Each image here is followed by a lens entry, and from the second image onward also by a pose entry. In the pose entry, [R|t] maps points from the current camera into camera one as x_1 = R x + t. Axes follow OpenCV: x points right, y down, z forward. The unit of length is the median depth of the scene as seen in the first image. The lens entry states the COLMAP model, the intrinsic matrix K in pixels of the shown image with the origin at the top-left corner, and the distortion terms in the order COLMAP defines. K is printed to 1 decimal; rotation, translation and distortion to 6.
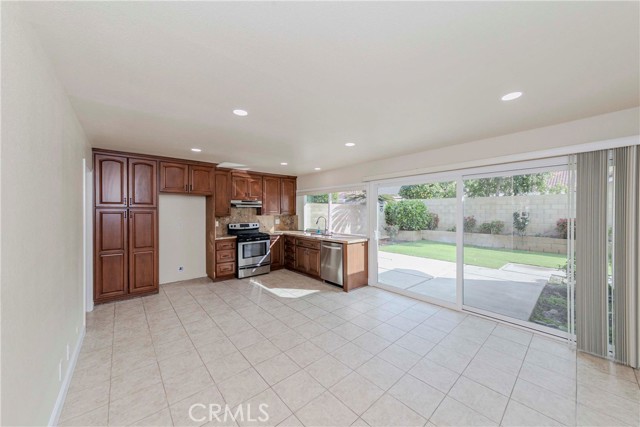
lens RADIAL K [[227.2, 0, 320.1], [0, 227.2, 211.3], [0, 0, 1]] dist [0.014108, 0.000136]
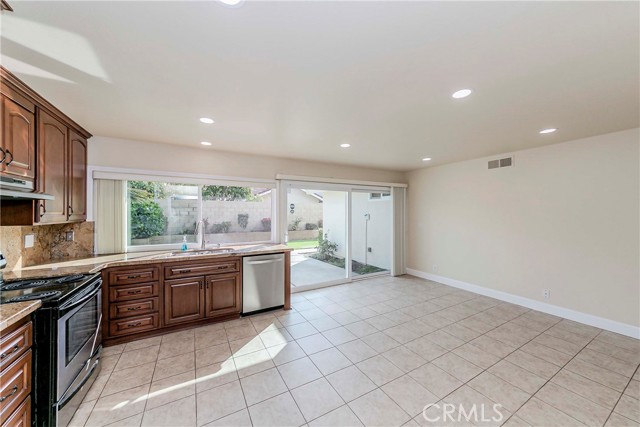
lens RADIAL K [[227.2, 0, 320.1], [0, 227.2, 211.3], [0, 0, 1]] dist [0.014108, 0.000136]
pose [[0.212800, 0.008576, 0.977058, -0.457117], [0.002109, 0.999955, -0.009236, 0.001469], [-0.977093, 0.004026, 0.212773, 0.476623]]
